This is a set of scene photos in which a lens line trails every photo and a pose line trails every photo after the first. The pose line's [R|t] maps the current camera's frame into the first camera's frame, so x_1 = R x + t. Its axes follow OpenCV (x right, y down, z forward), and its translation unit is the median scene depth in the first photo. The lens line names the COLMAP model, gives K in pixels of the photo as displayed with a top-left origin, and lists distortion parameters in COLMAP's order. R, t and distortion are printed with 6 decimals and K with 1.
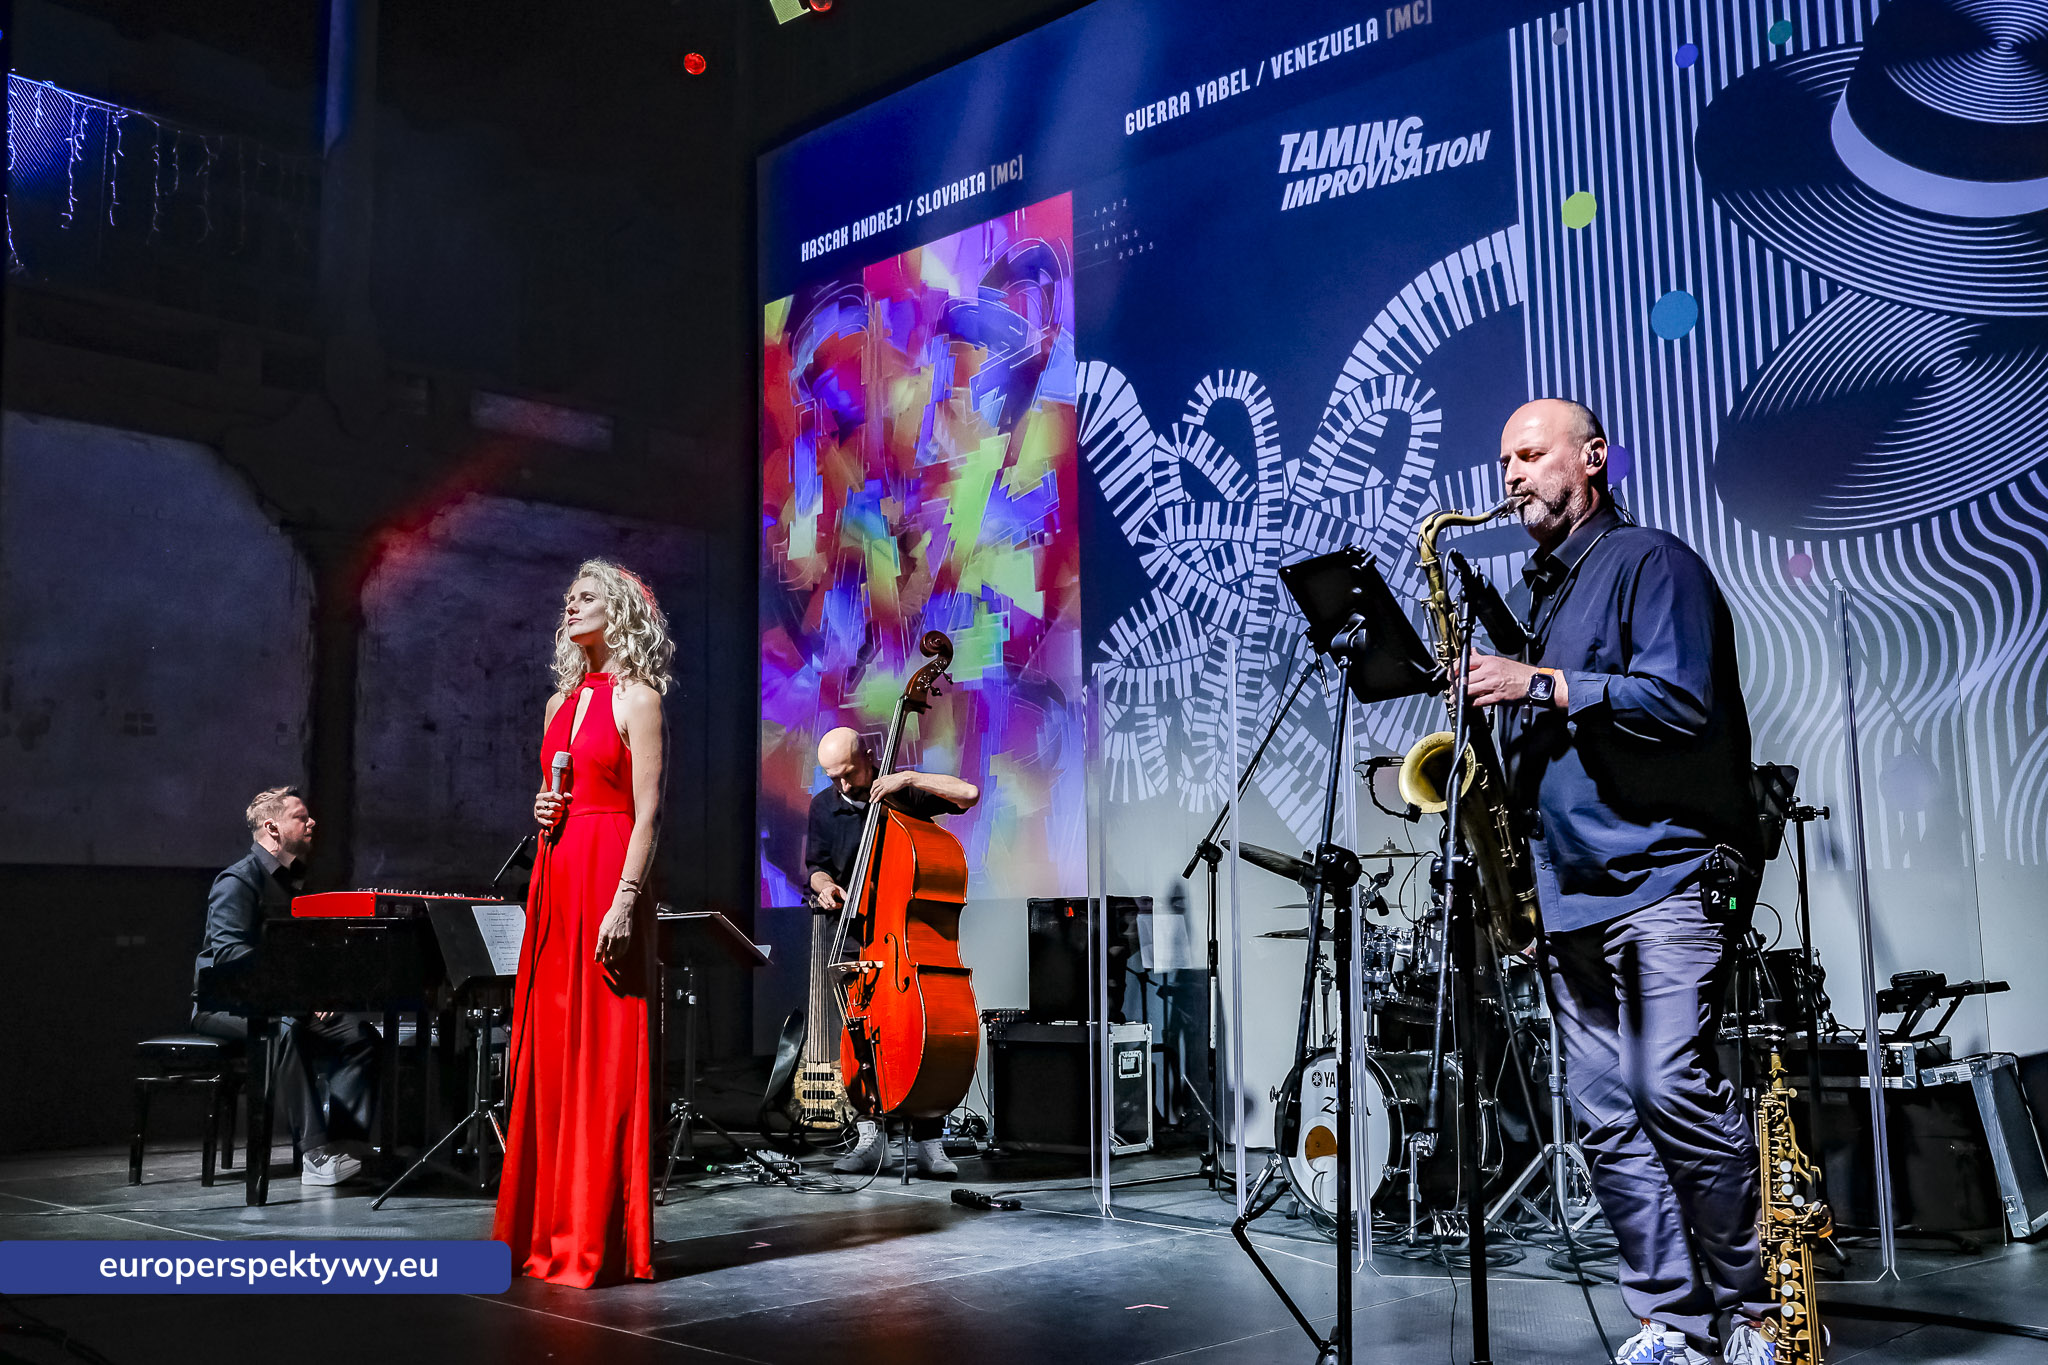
lens RADIAL K [[2013.9, 0, 1011.1], [0, 2013.9, 689.2], [0, 0, 1]] dist [0.016300, 0.018264]
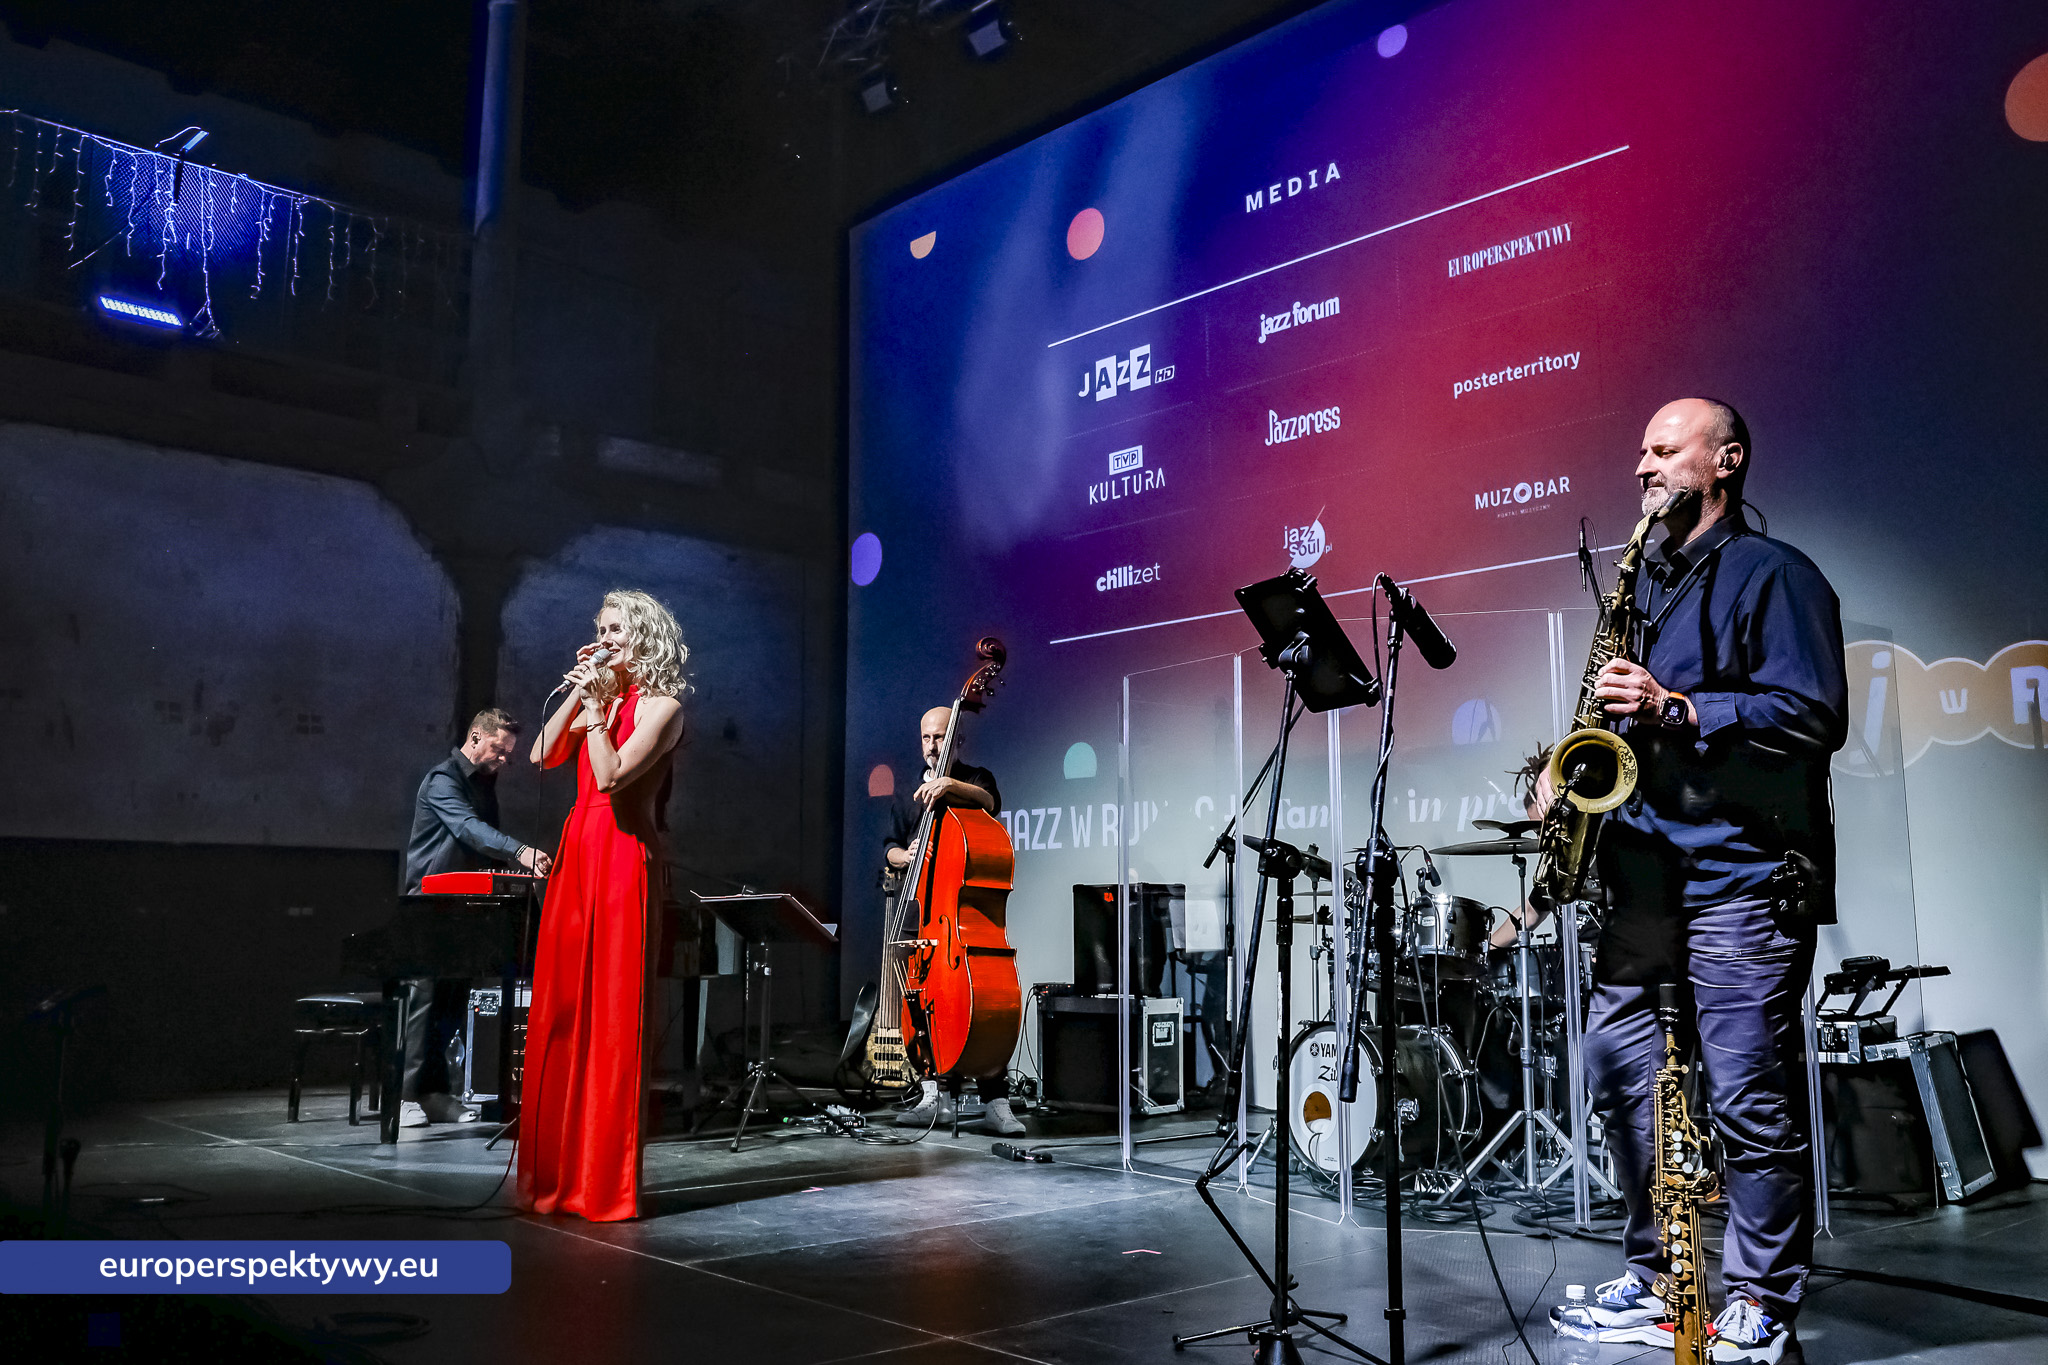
lens RADIAL K [[1790.1, 0, 1008.3], [0, 1790.1, 680.4], [0, 0, 1]] dist [-0.057484, 0.108789]
pose [[0.998434, 0.003351, -0.055844, 0.033704], [-0.003854, 0.999953, -0.008905, -0.000550], [0.055812, 0.009106, 0.998400, 0.006928]]
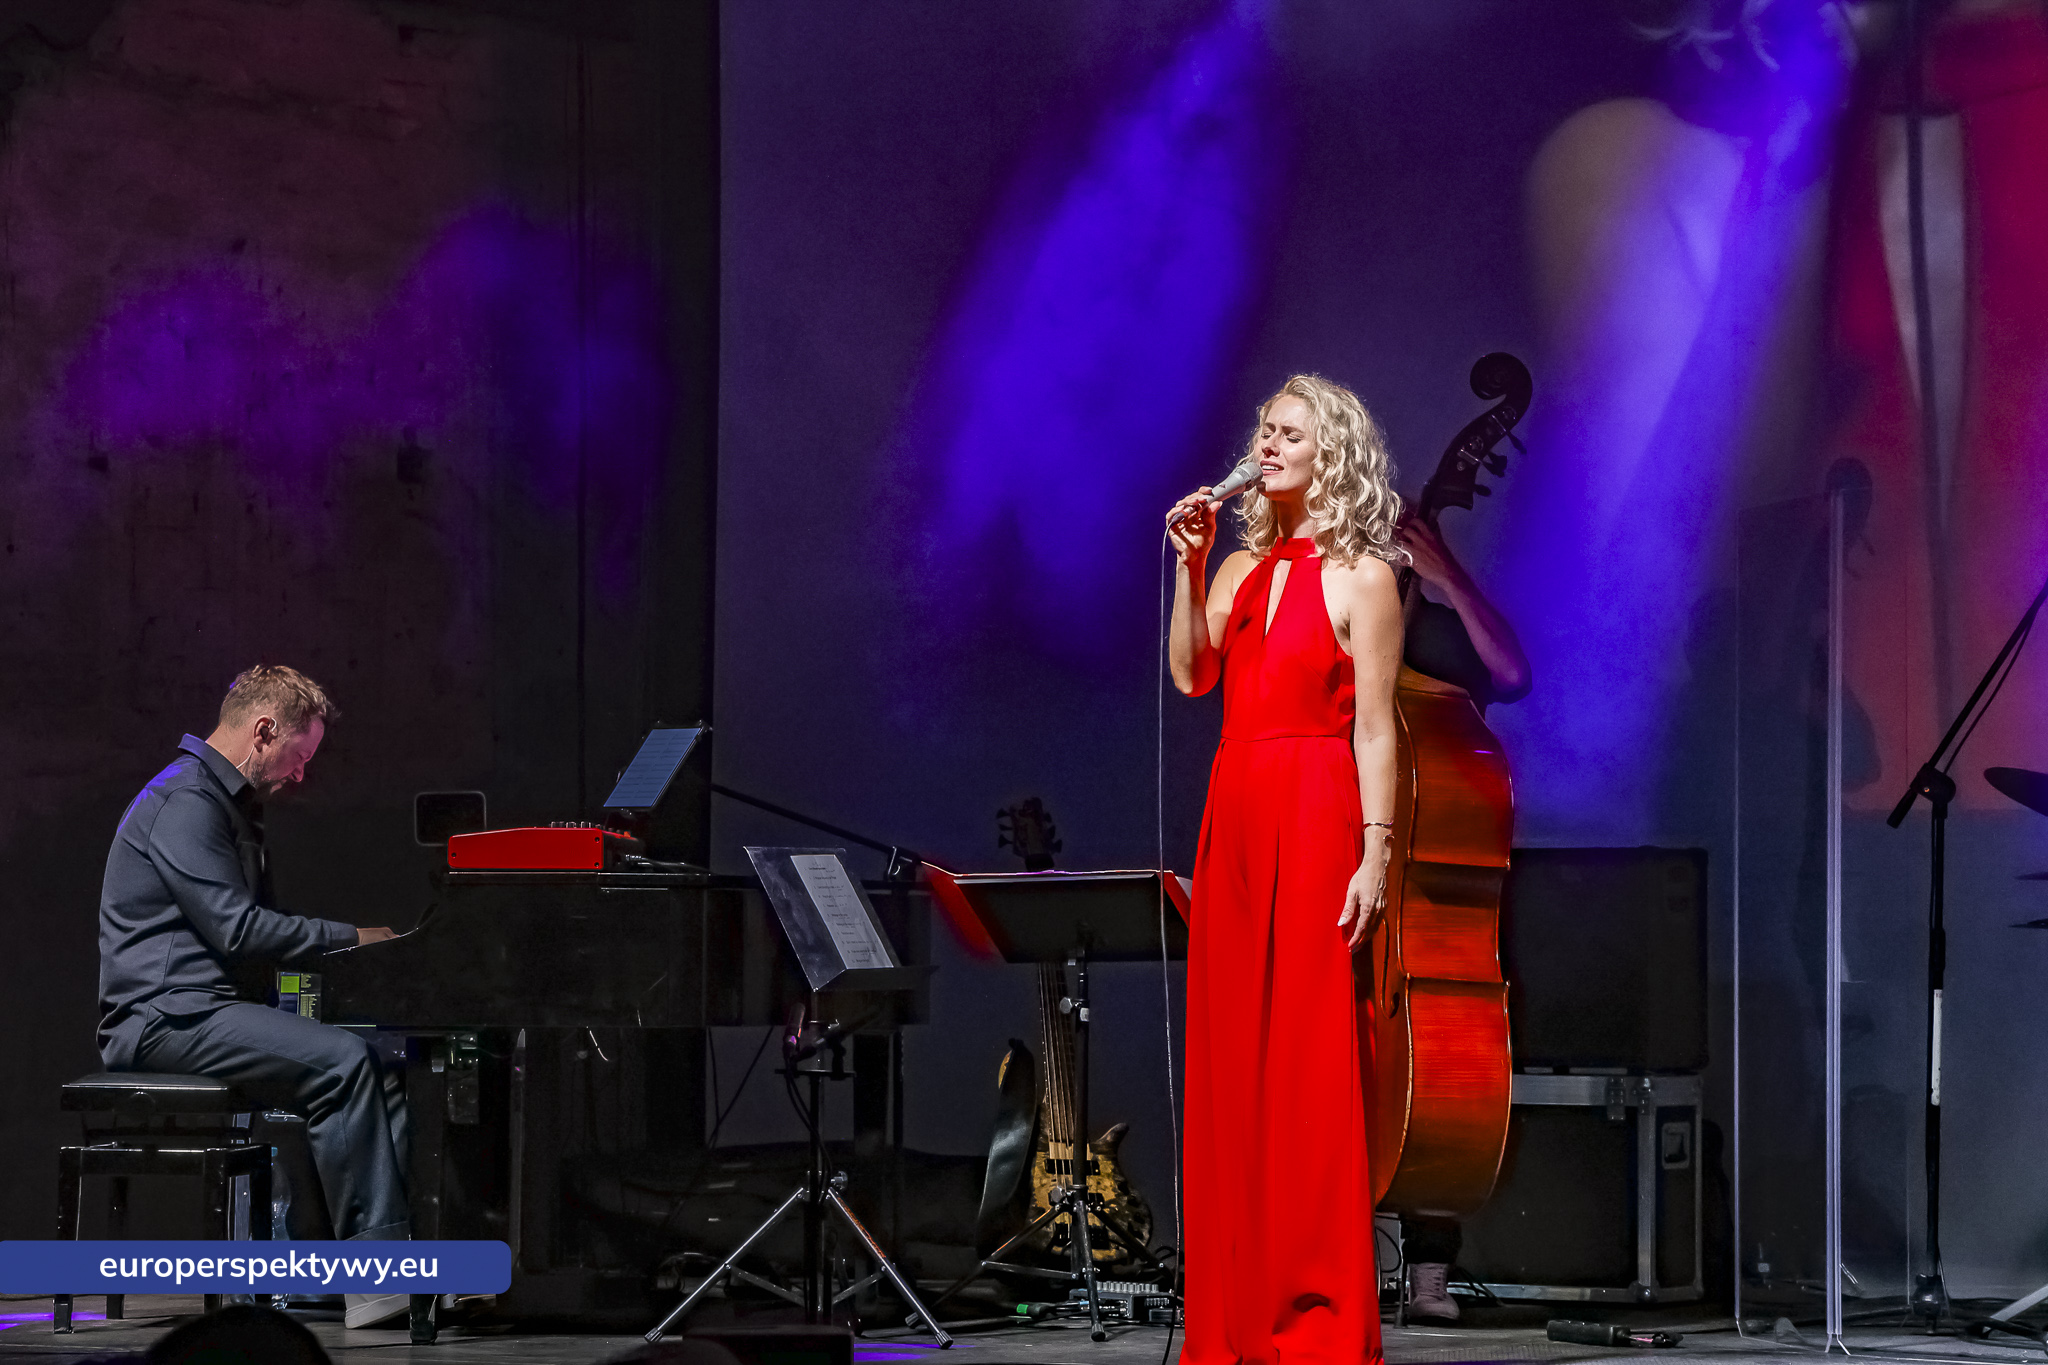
lens RADIAL K [[7363.9, 0, 1011.1], [0, 7363.9, 675.6], [0, 0, 1]] dist [0.958217, -2.713130]
pose [[0.983104, 0.018265, 0.182134, -0.604564], [-0.034793, 0.995515, 0.087968, -0.143943], [-0.179710, -0.092819, 0.979331, -1.181017]]
